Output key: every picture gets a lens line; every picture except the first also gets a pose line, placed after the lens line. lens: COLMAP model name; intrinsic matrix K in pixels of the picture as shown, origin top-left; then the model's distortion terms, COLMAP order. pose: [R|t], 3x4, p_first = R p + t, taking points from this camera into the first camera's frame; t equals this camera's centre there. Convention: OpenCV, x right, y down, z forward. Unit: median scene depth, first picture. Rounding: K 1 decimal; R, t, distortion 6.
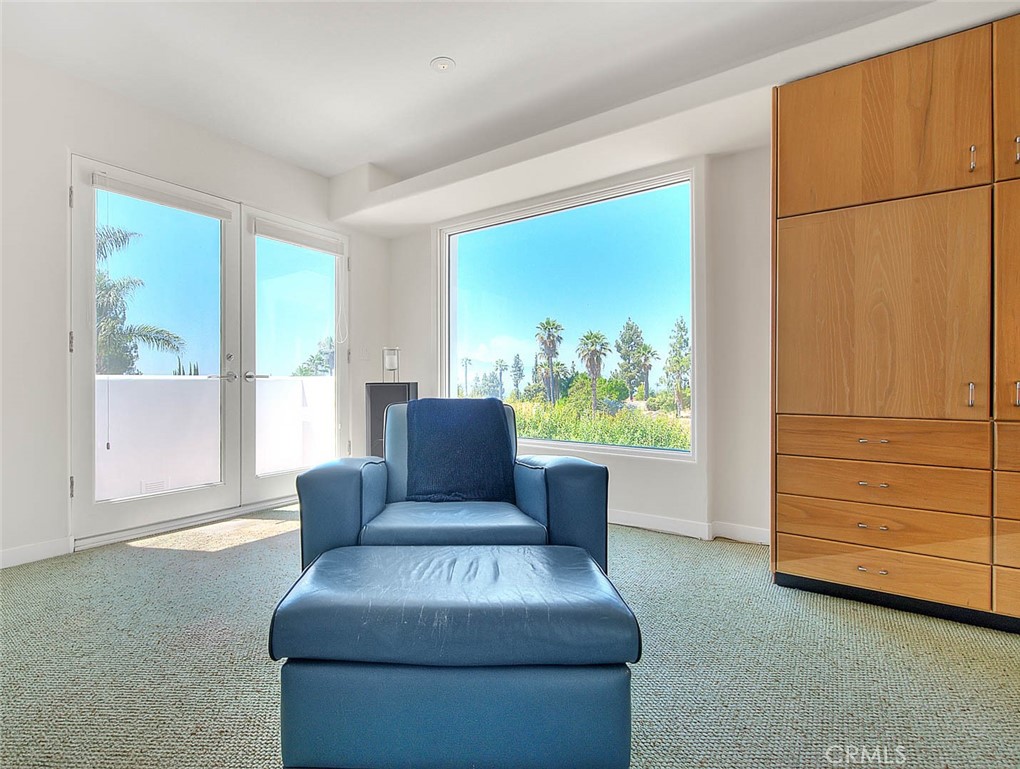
lens RADIAL K [[451.5, 0, 501.8], [0, 451.5, 388.6], [0, 0, 1]] dist [-0.004093, -0.000484]
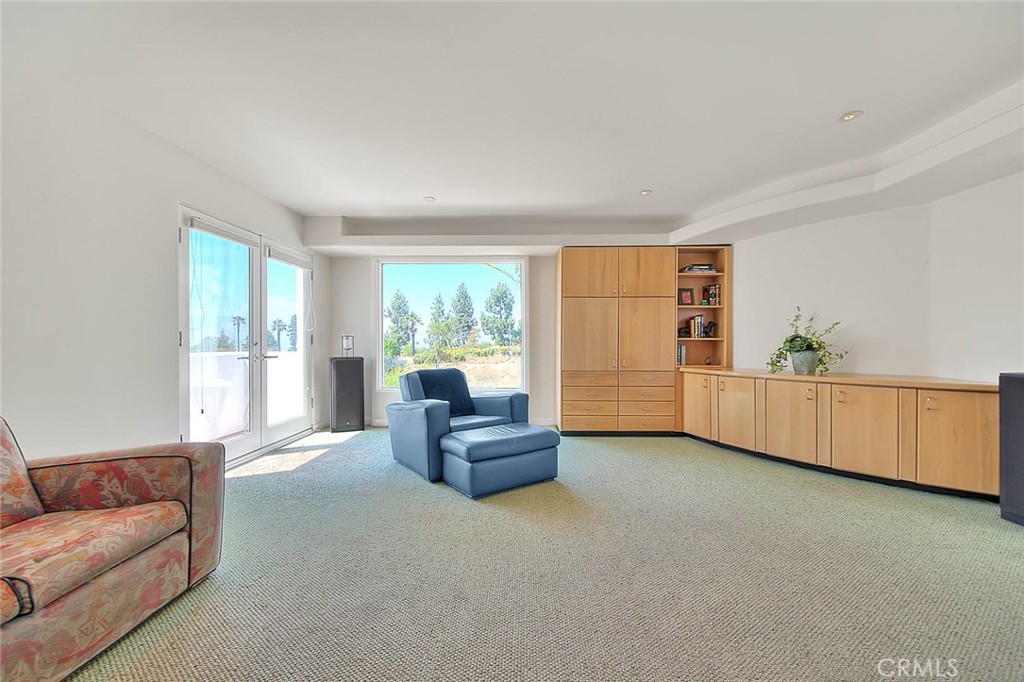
lens RADIAL K [[419.0, 0, 510.6], [0, 419.0, 340.8], [0, 0, 1]] dist [-0.001503, -0.000308]
pose [[0.806438, 0.001738, 0.591316, -0.162767], [-0.001517, 0.999998, -0.000871, -0.017714], [-0.591317, -0.000195, 0.806439, -0.120154]]
